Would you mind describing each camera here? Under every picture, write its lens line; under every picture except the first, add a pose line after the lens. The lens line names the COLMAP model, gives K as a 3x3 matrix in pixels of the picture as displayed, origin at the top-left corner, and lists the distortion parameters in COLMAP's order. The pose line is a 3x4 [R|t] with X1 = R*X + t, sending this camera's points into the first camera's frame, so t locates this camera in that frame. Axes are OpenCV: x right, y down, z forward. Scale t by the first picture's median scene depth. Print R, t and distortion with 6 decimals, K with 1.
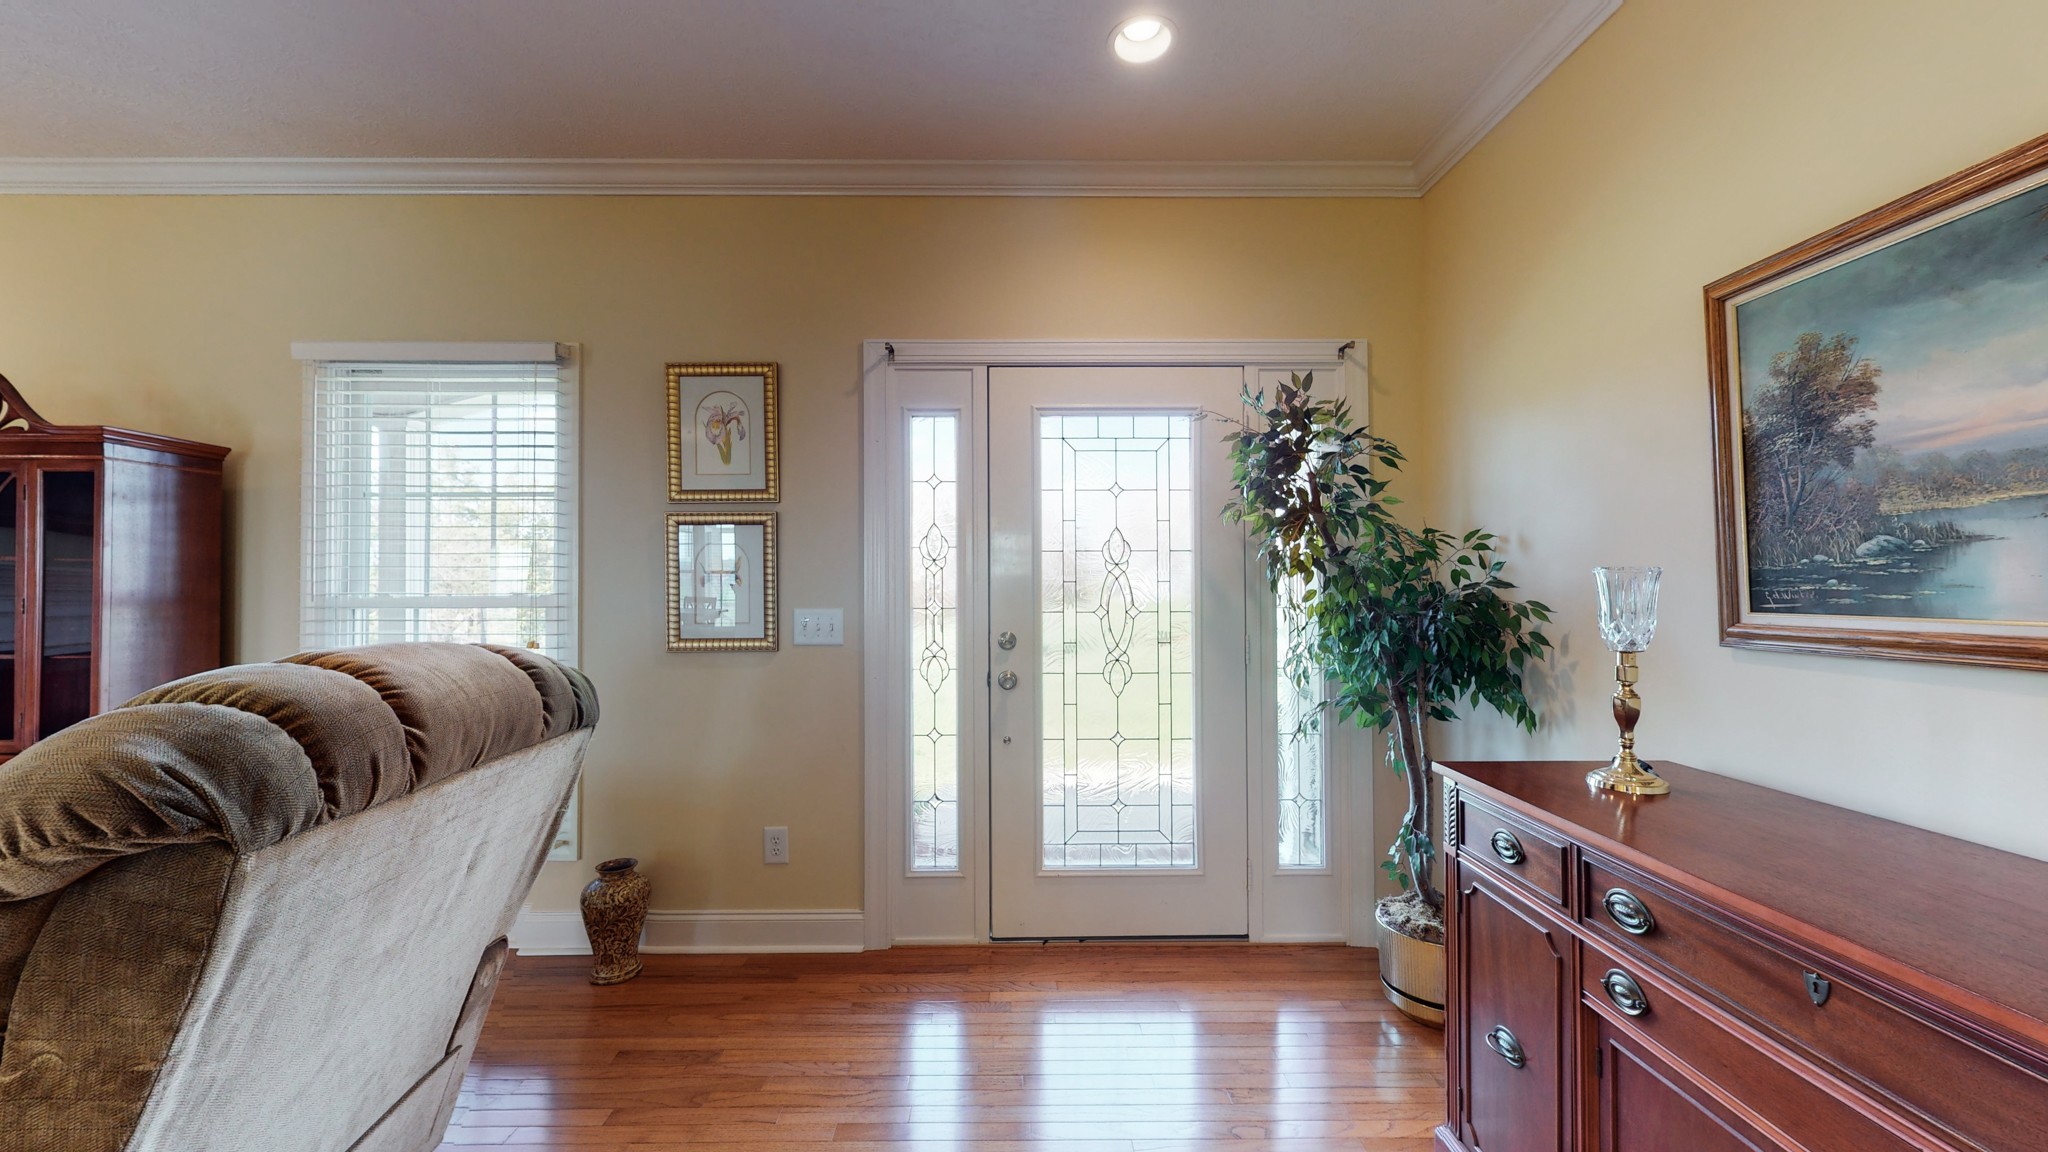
lens RADIAL K [[750.4, 0, 1024.4], [0, 750.4, 578.6], [0, 0, 1]] dist [-0.000284, 0.000263]
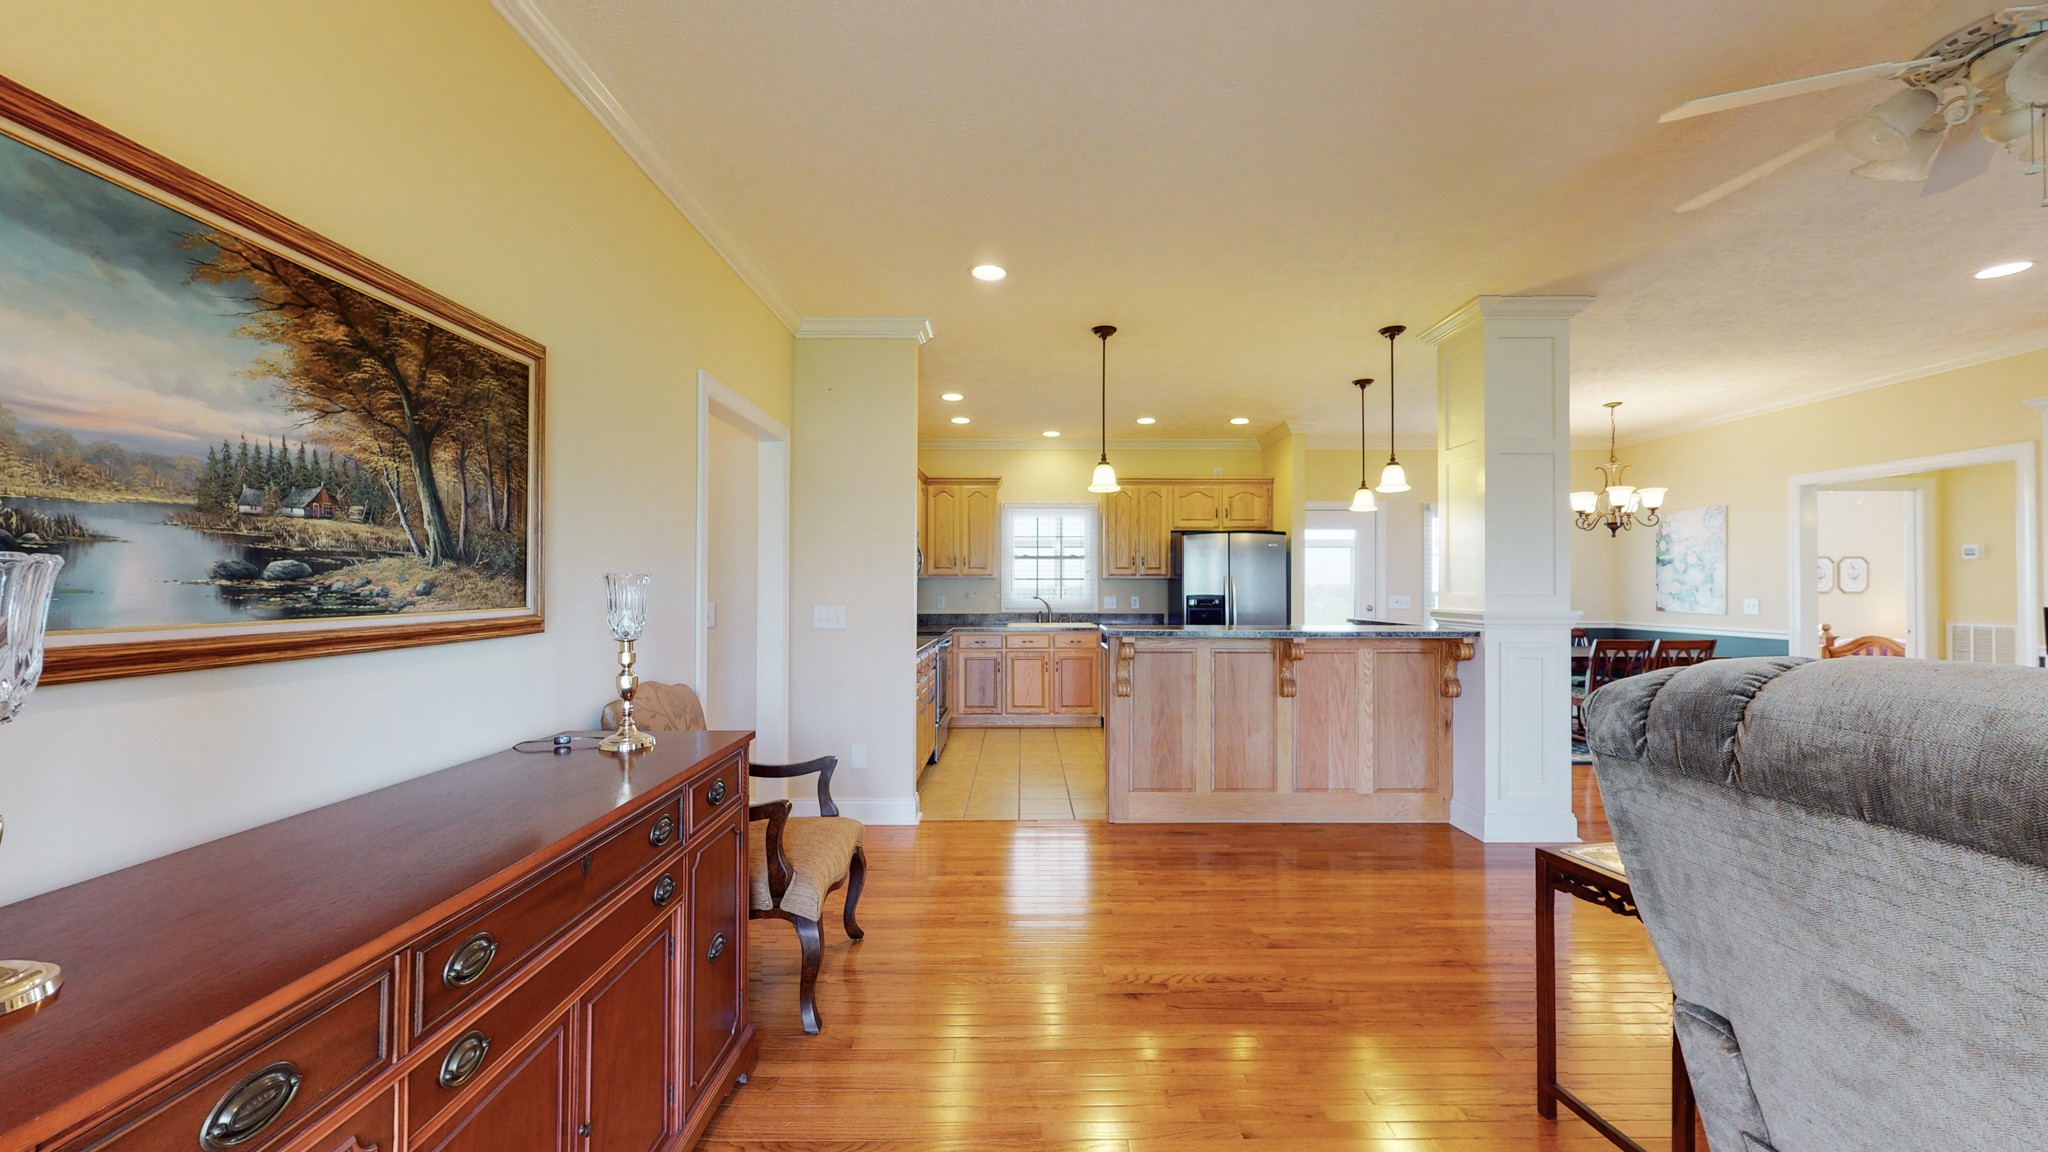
lens RADIAL K [[750.4, 0, 1024.4], [0, 750.4, 578.6], [0, 0, 1]] dist [-0.000284, 0.000263]
pose [[-0.999993, 0.003297, 0.001727, 0.078156], [0.003256, 0.999718, -0.023526, 0.010126], [-0.001804, -0.023521, -0.999722, 0.978972]]
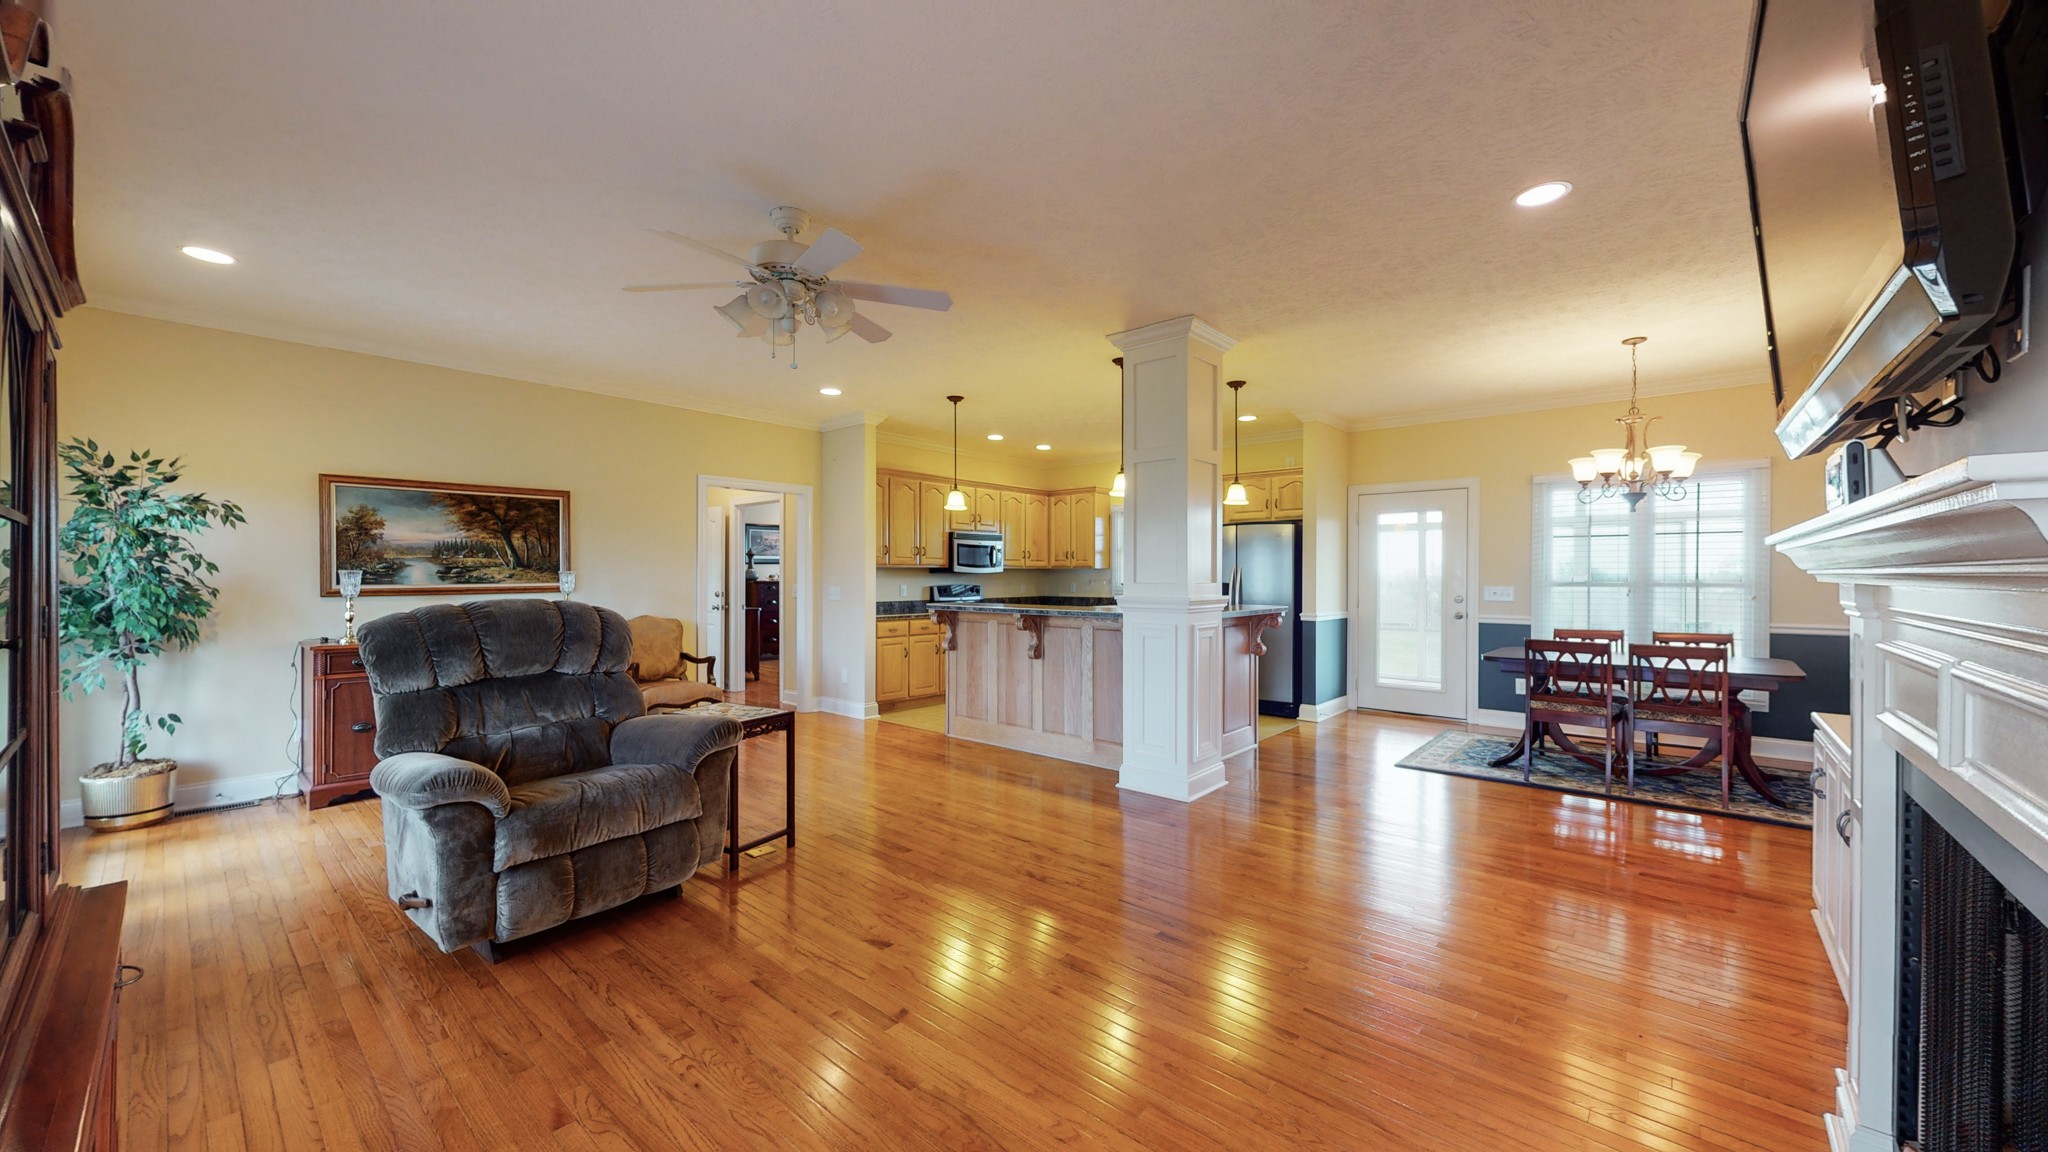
lens RADIAL K [[750.4, 0, 1024.4], [0, 750.4, 578.6], [0, 0, 1]] dist [-0.000284, 0.000263]
pose [[-0.749827, 0.000312, 0.661634, -2.191087], [-0.005621, 0.999961, -0.006843, 0.016132], [-0.661610, -0.008850, -0.749796, 0.975213]]
